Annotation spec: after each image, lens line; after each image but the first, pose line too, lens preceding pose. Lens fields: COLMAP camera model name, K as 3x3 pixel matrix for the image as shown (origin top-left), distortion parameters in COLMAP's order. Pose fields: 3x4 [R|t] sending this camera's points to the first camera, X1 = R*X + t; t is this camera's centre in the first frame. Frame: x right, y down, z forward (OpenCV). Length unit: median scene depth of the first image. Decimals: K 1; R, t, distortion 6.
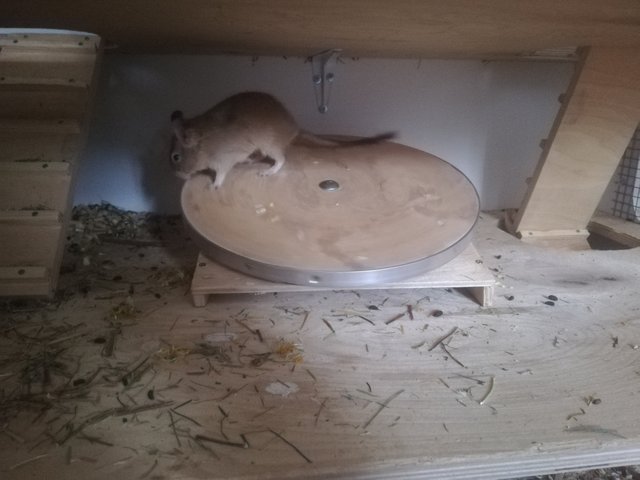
lens RADIAL K [[493.1, 0, 319.0], [0, 493.1, 238.9], [0, 0, 1]] dist [-0.005524, -0.018089]
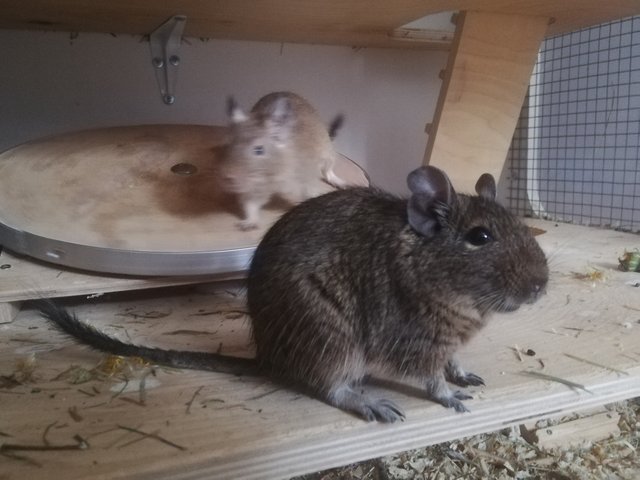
lens RADIAL K [[600.8, 0, 320.9], [0, 600.8, 239.9], [0, 0, 1]] dist [0.010449, 0.000000]
pose [[0.966606, -0.062514, 0.248525, -0.010143], [0.096230, 0.987363, -0.125911, 0.124839], [-0.237513, 0.145622, 0.960407, 0.044779]]
